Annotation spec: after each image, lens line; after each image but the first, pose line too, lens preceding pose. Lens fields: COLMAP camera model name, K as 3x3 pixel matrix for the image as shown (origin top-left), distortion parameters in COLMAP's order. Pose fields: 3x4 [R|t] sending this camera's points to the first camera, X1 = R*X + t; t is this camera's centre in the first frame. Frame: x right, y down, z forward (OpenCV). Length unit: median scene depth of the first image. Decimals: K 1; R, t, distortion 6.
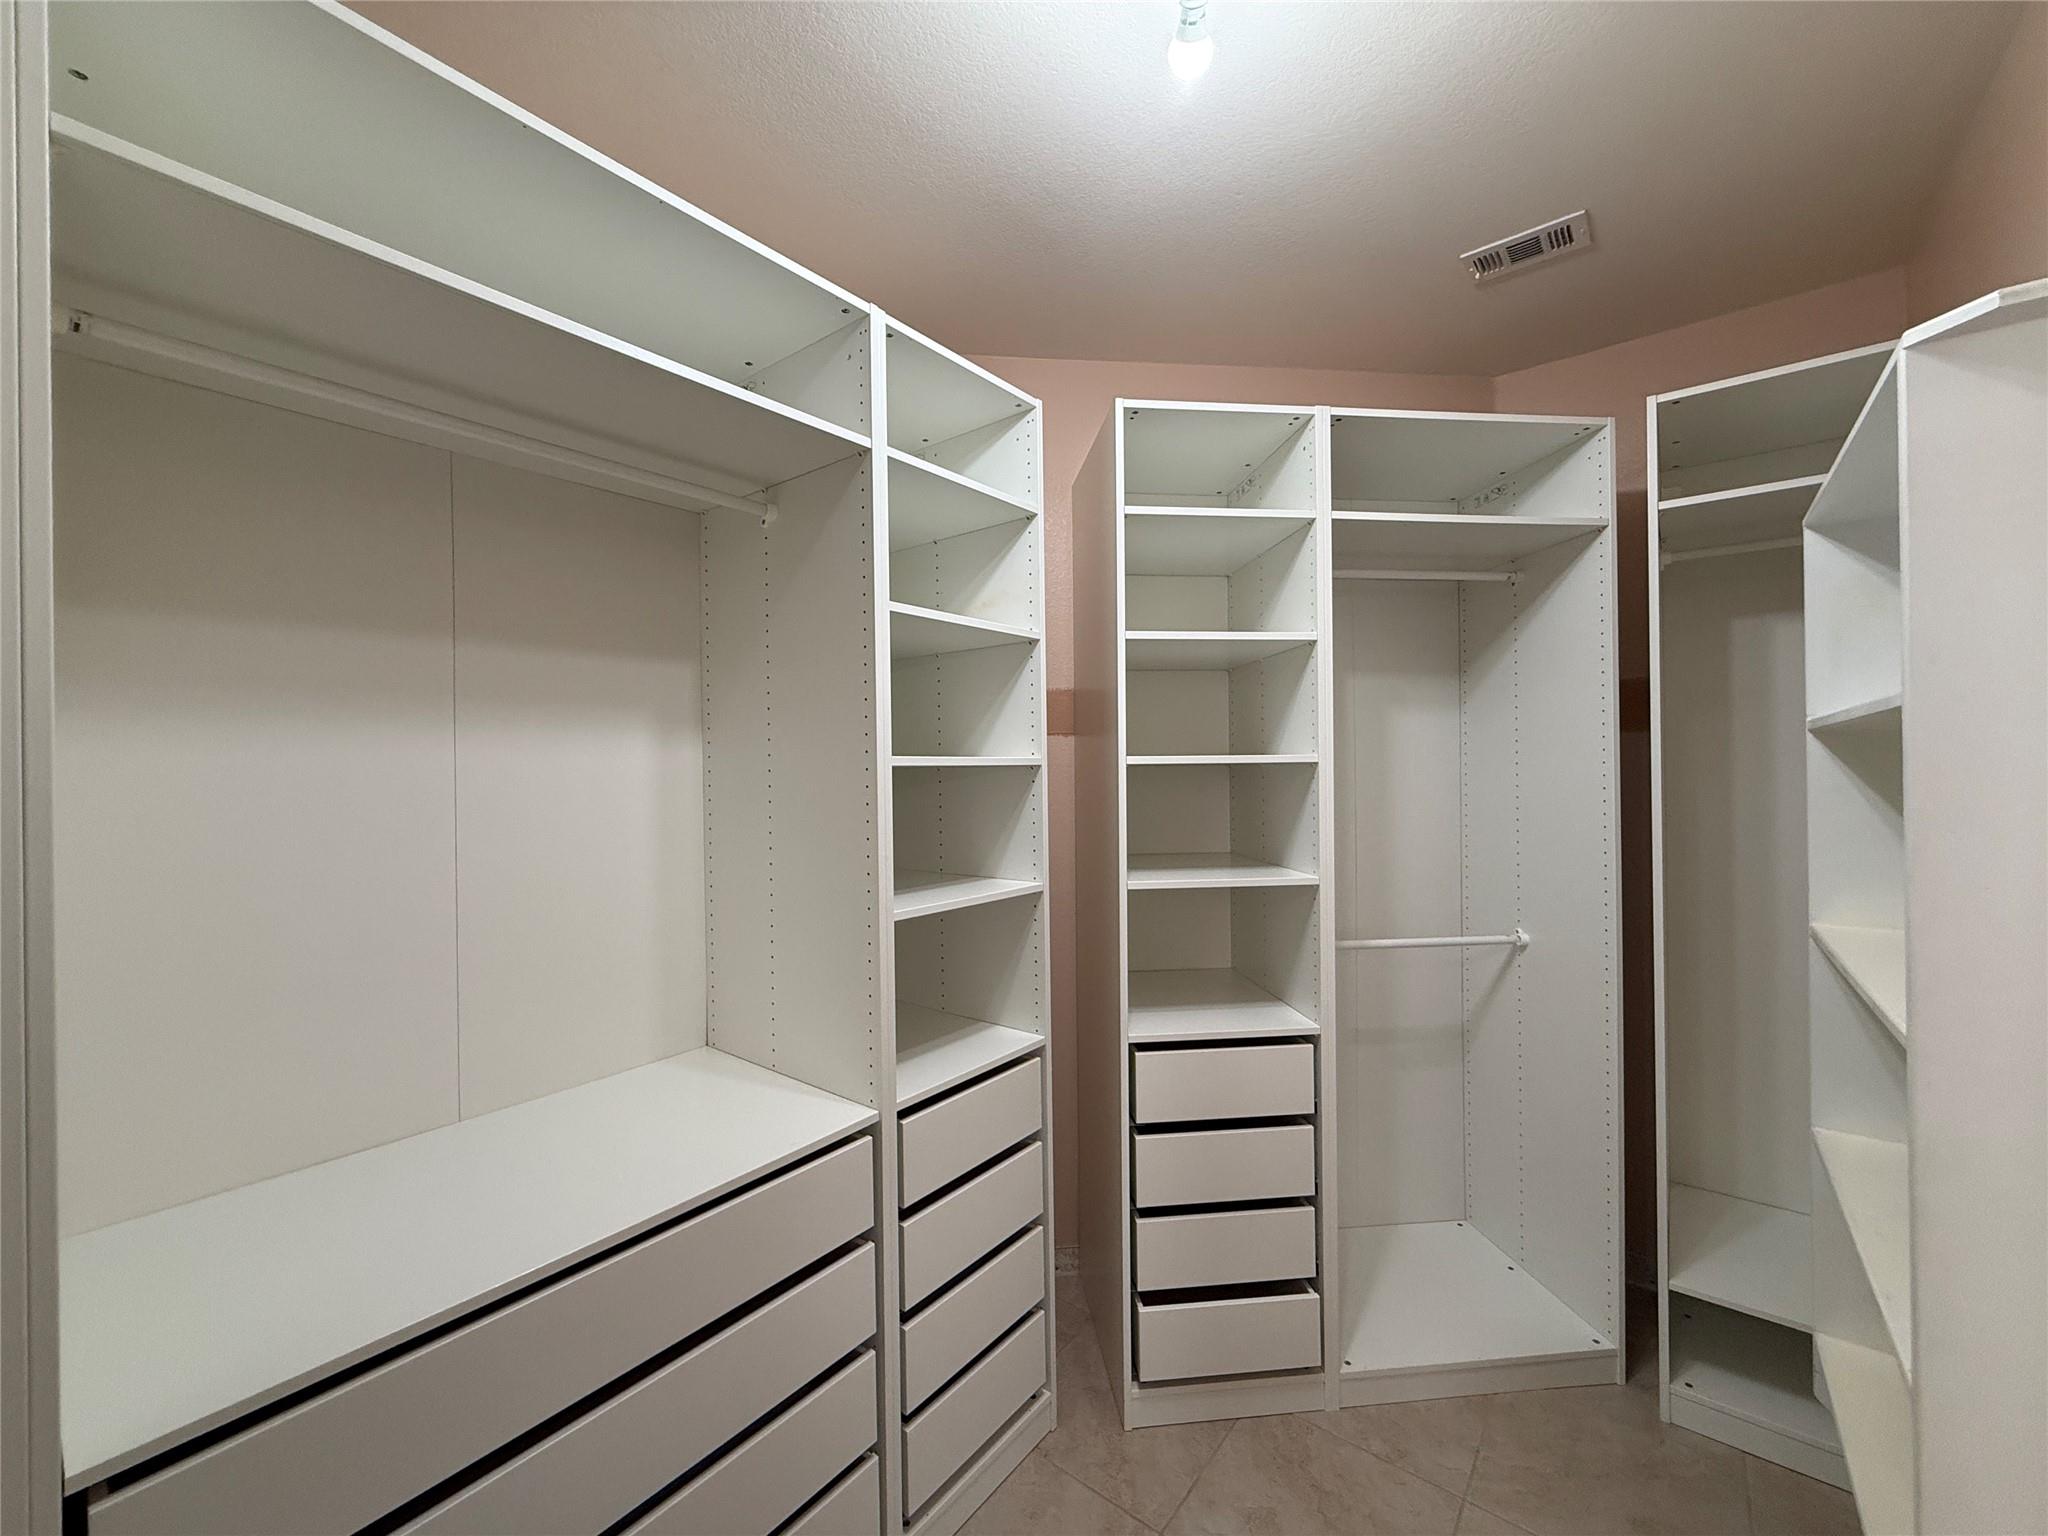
lens RADIAL K [[811.1, 0, 1022.4], [0, 811.1, 767.4], [0, 0, 1]] dist [0.001395, 0.000481]
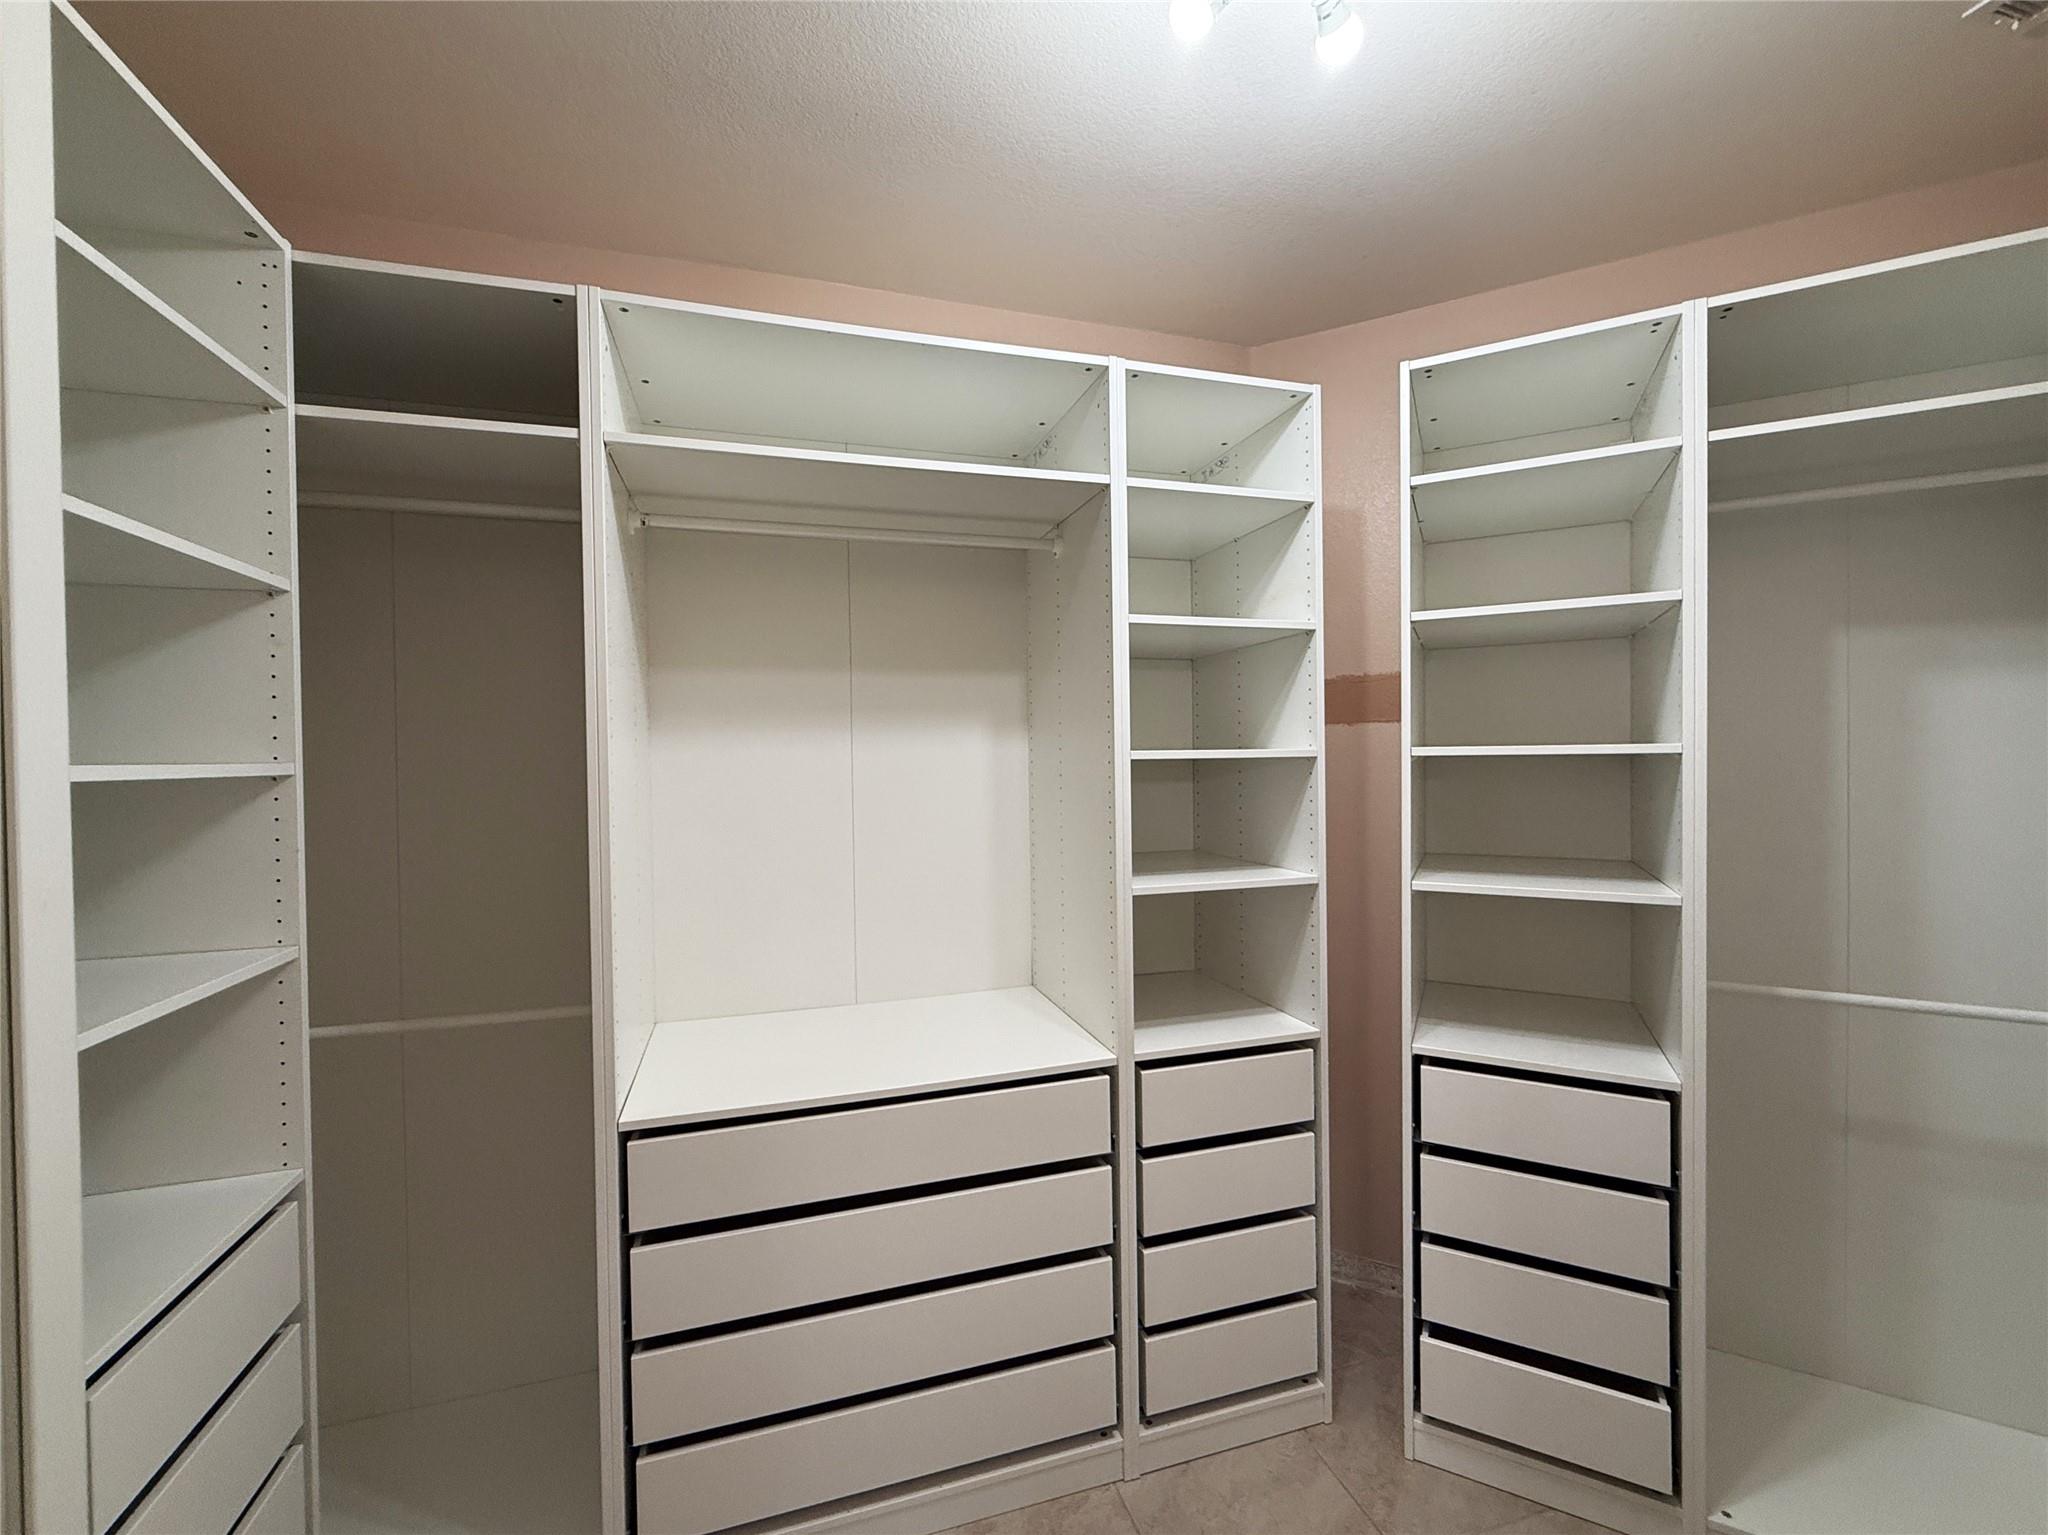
lens RADIAL K [[824.3, 0, 1014.4], [0, 824.3, 766.1], [0, 0, 1]] dist [0.001962, 0.000020]
pose [[0.829438, 0.007451, -0.558549, 0.279387], [0.004063, 0.999804, 0.019371, -0.012269], [0.558584, -0.018336, 0.829245, -0.041126]]
